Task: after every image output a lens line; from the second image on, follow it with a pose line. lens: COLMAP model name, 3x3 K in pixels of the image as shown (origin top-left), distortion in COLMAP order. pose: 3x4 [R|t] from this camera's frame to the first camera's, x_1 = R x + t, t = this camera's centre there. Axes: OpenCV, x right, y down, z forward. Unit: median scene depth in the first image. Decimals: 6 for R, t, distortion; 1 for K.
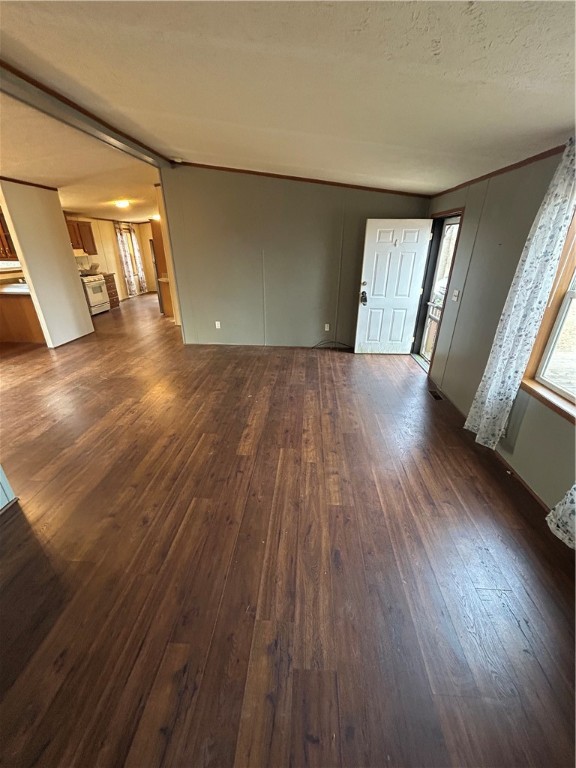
lens RADIAL K [[308.4, 0, 289.3], [0, 308.4, 384.0], [0, 0, 1]] dist [-0.000355, 0.000005]
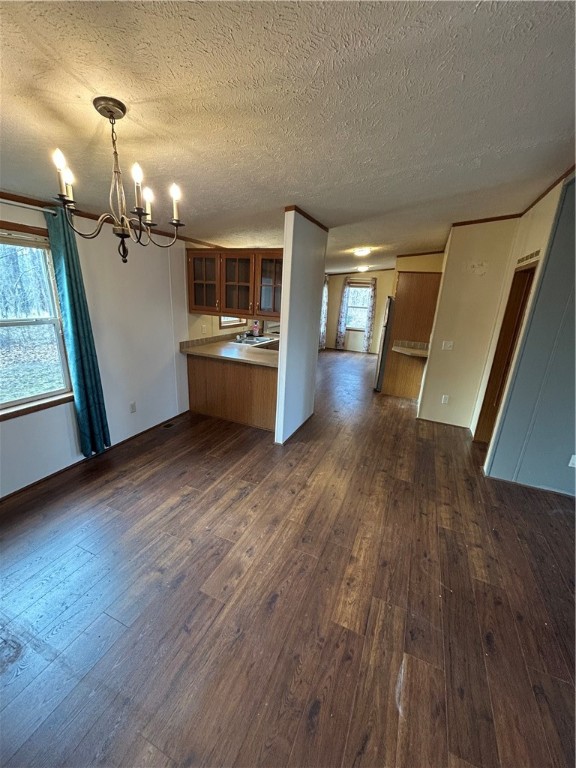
lens RADIAL K [[308.4, 0, 289.3], [0, 308.4, 384.0], [0, 0, 1]] dist [-0.000355, 0.000005]
pose [[0.940560, 0.140601, -0.309159, -0.673074], [-0.182995, 0.976649, -0.112563, -0.209872], [0.286113, 0.162447, 0.944325, 0.409968]]
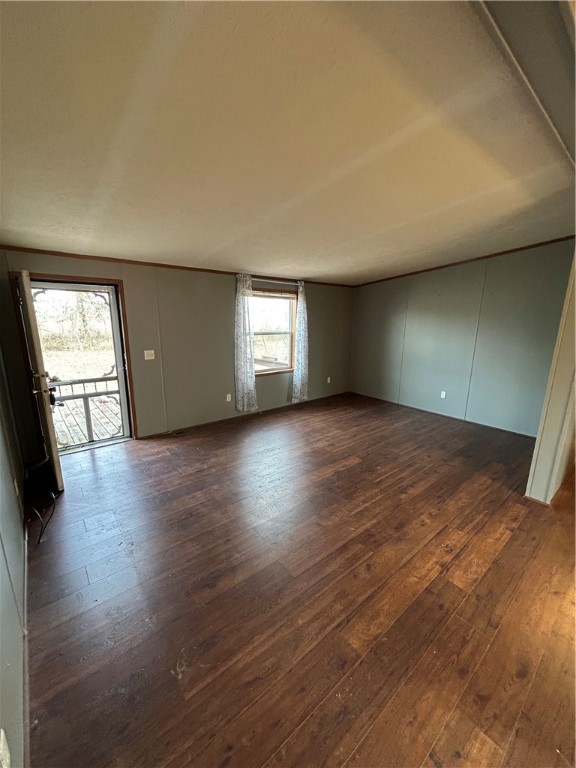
lens RADIAL K [[308.4, 0, 289.3], [0, 308.4, 384.0], [0, 0, 1]] dist [-0.000355, 0.000005]
pose [[-0.687974, -0.176594, 0.703922, -0.520821], [0.279987, 0.830269, 0.481934, -0.492931], [-0.669551, 0.528647, -0.521760, 1.070724]]
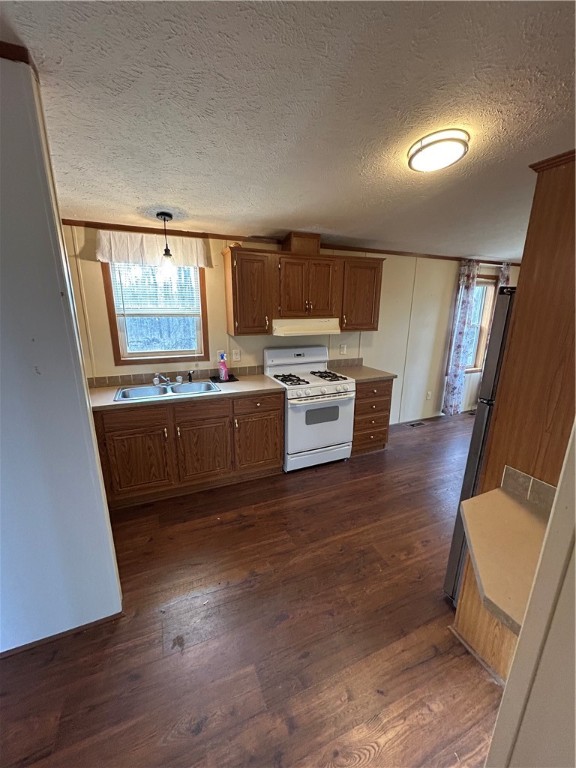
lens RADIAL K [[308.4, 0, 289.3], [0, 308.4, 384.0], [0, 0, 1]] dist [-0.000355, 0.000005]
pose [[0.455660, 0.220446, -0.862425, -0.539324], [-0.372919, 0.927005, 0.039922, -0.602705], [0.808273, 0.303424, 0.504607, 1.320141]]
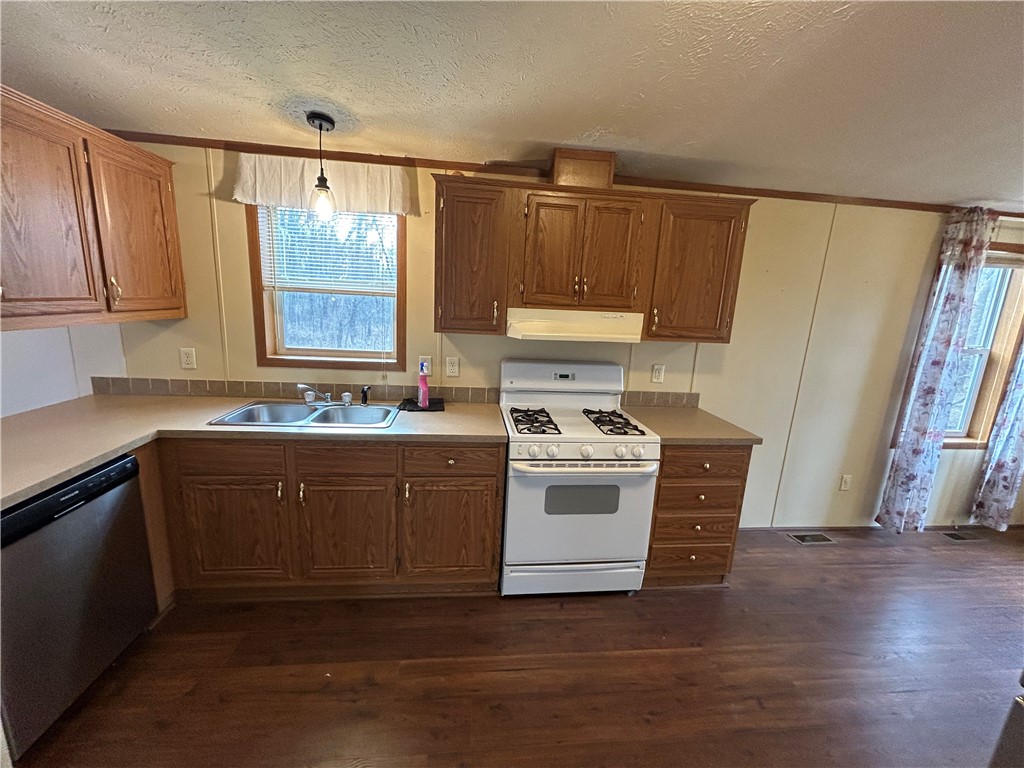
lens RADIAL K [[411.1, 0, 513.2], [0, 411.1, 381.2], [0, 0, 1]] dist [-0.000355, 0.000005]
pose [[0.165138, 0.201497, -0.965468, -0.678440], [-0.452515, 0.885271, 0.107359, -0.672244], [0.876333, 0.419160, 0.237372, 1.517478]]
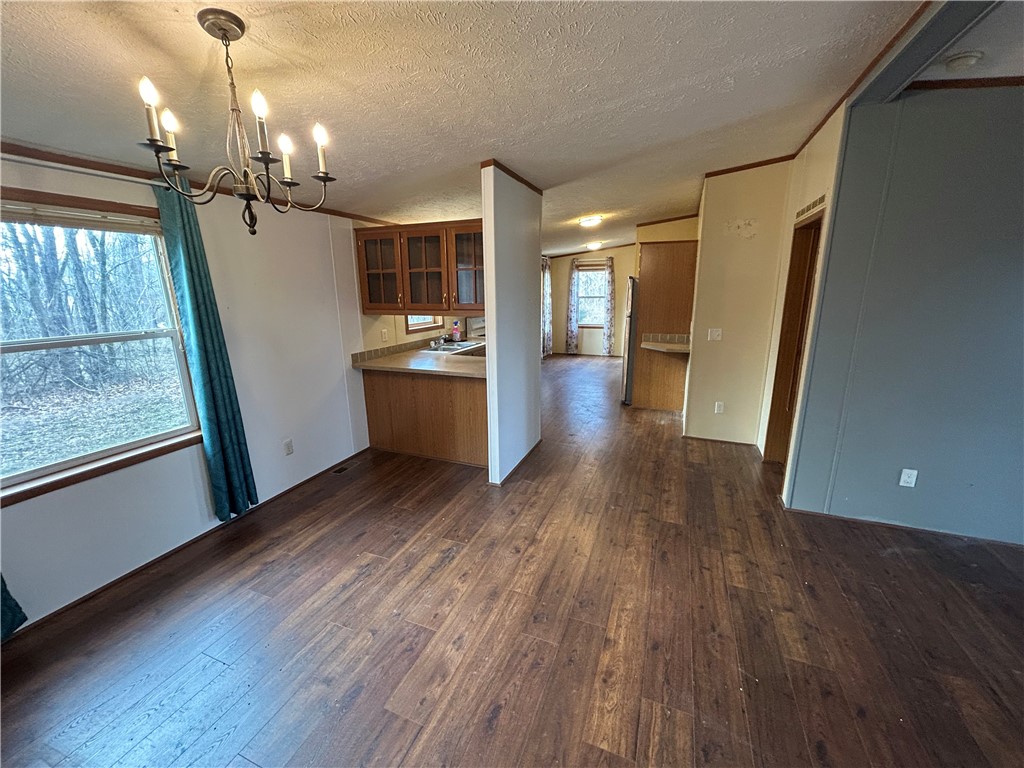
lens RADIAL K [[411.1, 0, 513.2], [0, 411.1, 381.2], [0, 0, 1]] dist [-0.000355, 0.000005]
pose [[0.950034, 0.055632, -0.307150, -0.668078], [-0.114454, 0.977541, -0.176959, -0.198985], [0.290407, 0.203272, 0.935064, 0.439641]]
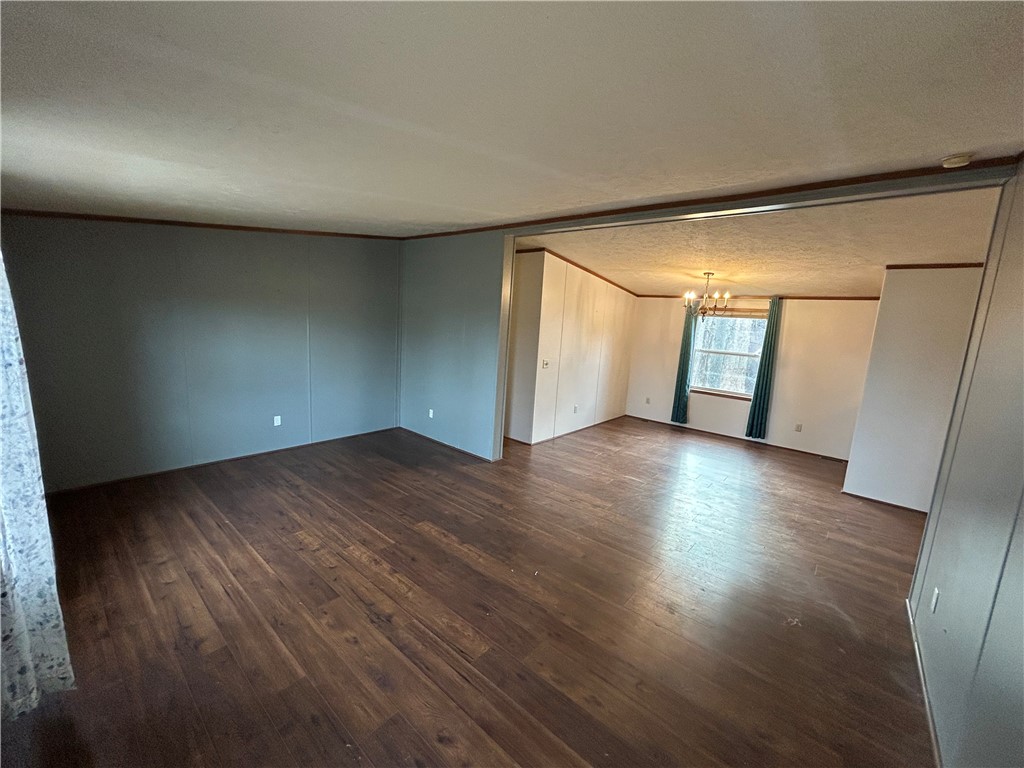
lens RADIAL K [[411.1, 0, 513.2], [0, 411.1, 381.2], [0, 0, 1]] dist [-0.000355, 0.000005]
pose [[-0.598218, 0.078940, -0.797436, 0.404495], [-0.388432, 0.841843, 0.374728, -0.447946], [0.700897, 0.533919, -0.472943, 0.958189]]
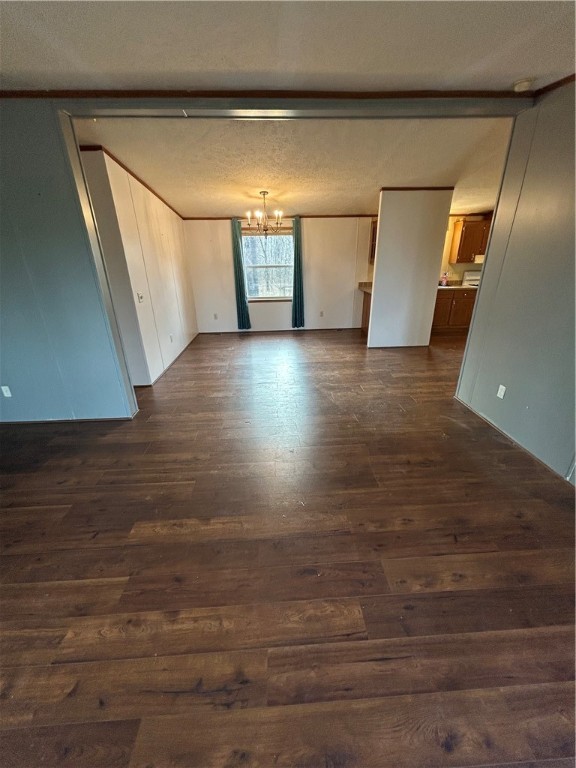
lens RADIAL K [[308.4, 0, 289.3], [0, 308.4, 384.0], [0, 0, 1]] dist [-0.000355, 0.000005]
pose [[0.115824, 0.378019, -0.918524, 0.266481], [-0.393413, 0.866578, 0.307032, -0.272596], [0.912037, 0.325798, 0.249088, 0.637319]]
